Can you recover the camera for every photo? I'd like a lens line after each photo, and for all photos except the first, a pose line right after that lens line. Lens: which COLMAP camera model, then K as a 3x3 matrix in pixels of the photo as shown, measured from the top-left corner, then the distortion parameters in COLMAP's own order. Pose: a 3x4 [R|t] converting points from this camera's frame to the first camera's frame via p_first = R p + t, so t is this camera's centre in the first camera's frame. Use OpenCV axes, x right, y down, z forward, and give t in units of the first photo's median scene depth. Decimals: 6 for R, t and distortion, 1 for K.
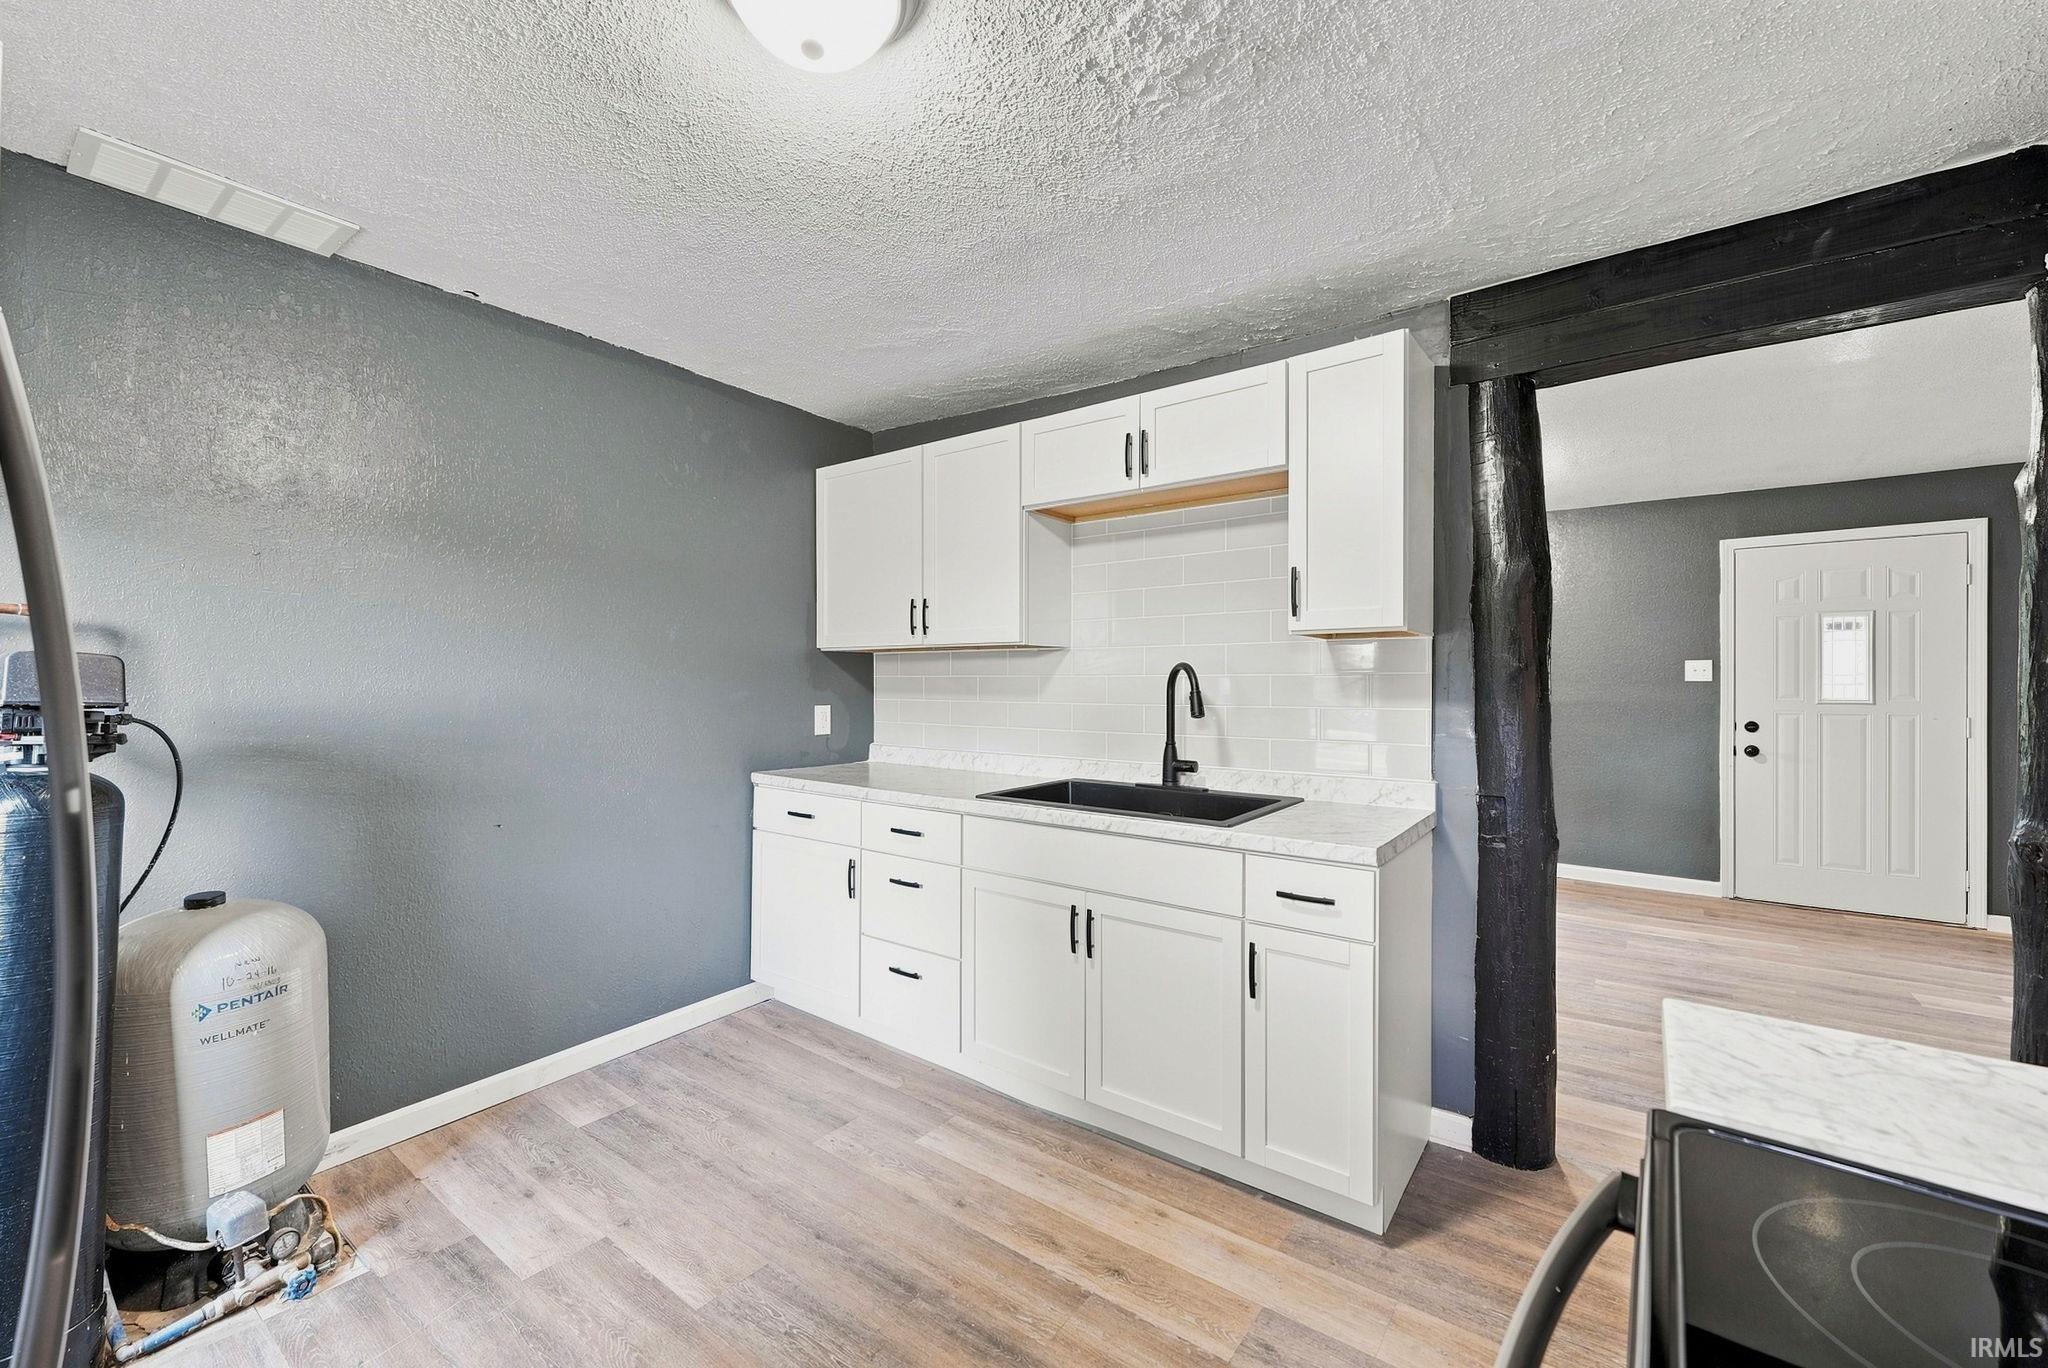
lens RADIAL K [[827.2, 0, 1022.4], [0, 827.2, 683.2], [0, 0, 1]] dist [-0.000691, 0.000049]
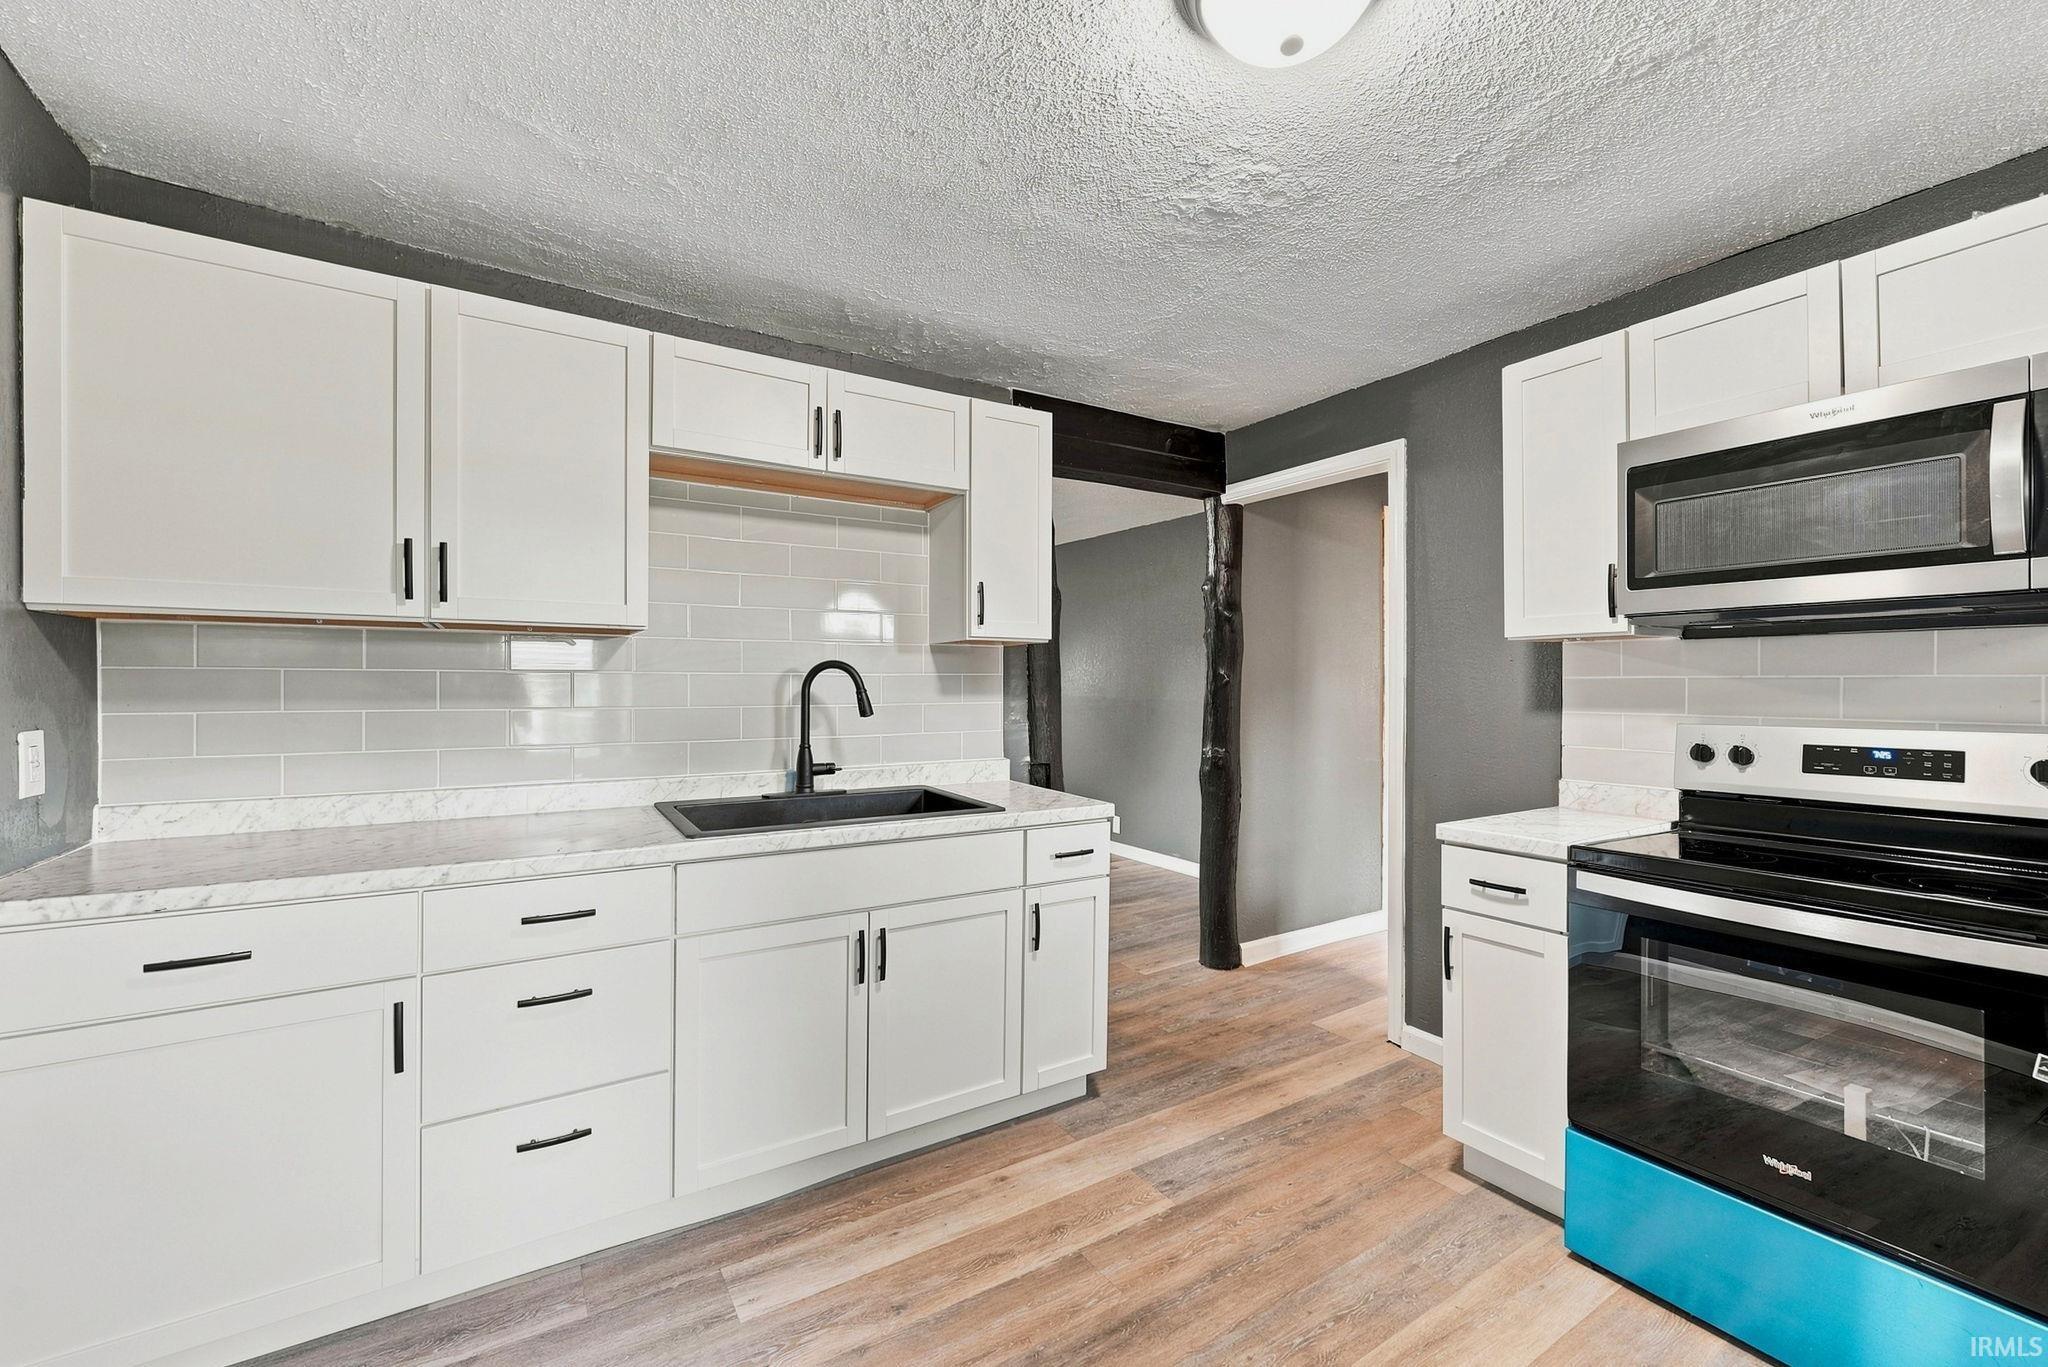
lens RADIAL K [[827.2, 0, 1022.4], [0, 827.2, 682.7], [0, 0, 1]] dist [-0.000691, 0.000049]
pose [[0.355954, -0.003251, 0.934498, -0.601736], [-0.003498, 0.999982, 0.004811, -0.004438], [-0.934497, -0.004981, 0.355937, 0.438195]]
